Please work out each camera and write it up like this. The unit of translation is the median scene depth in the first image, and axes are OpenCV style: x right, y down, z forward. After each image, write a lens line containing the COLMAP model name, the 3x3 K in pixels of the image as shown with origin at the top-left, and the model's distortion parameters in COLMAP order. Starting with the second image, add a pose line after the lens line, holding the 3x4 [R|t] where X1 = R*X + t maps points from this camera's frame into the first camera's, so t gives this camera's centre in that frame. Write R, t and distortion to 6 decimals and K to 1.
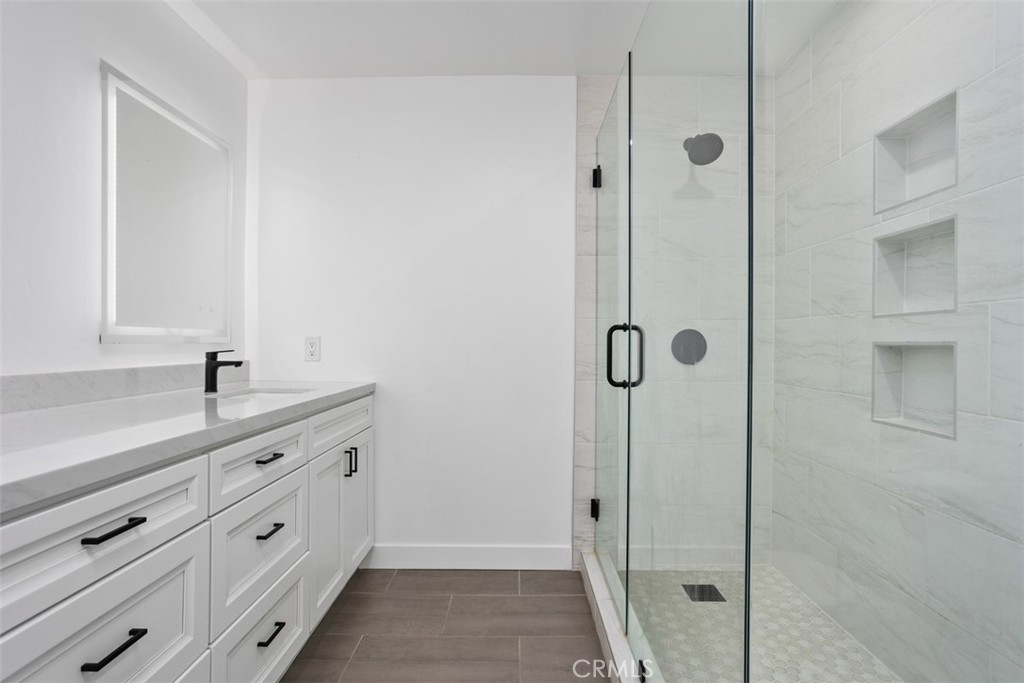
lens RADIAL K [[497.1, 0, 513.5], [0, 497.1, 344.3], [0, 0, 1]] dist [-0.038661, 0.017442]
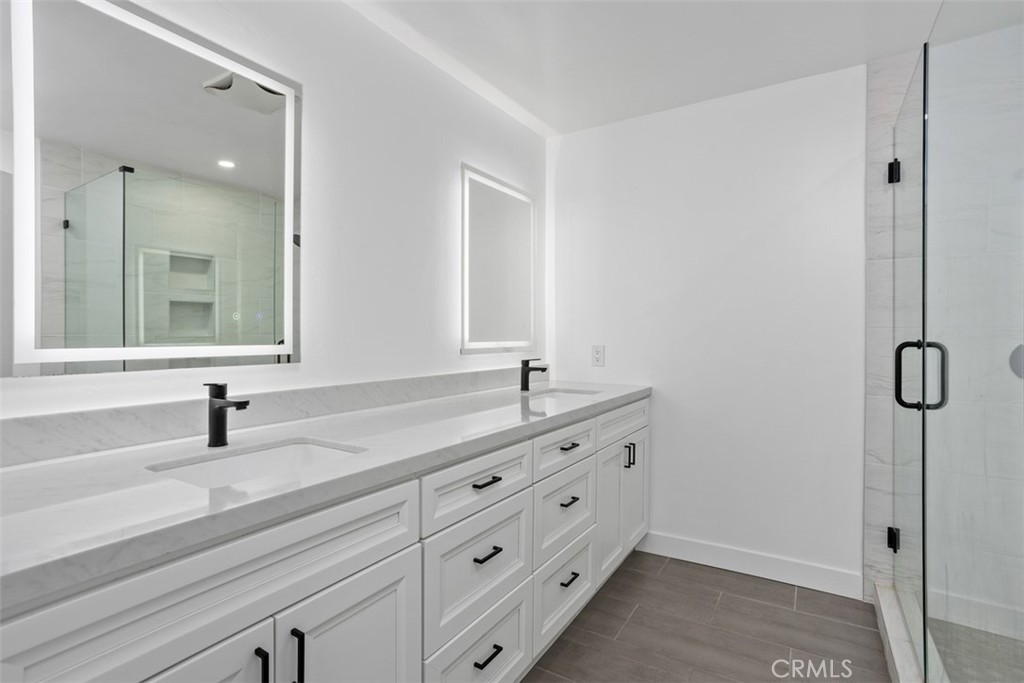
lens RADIAL K [[497.1, 0, 511.4], [0, 497.1, 340.3], [0, 0, 1]] dist [-0.038661, 0.017442]
pose [[0.852292, -0.000232, -0.523067, 0.047289], [0.001488, 0.999997, 0.001982, -0.039400], [0.523065, -0.002468, 0.852289, -0.150880]]
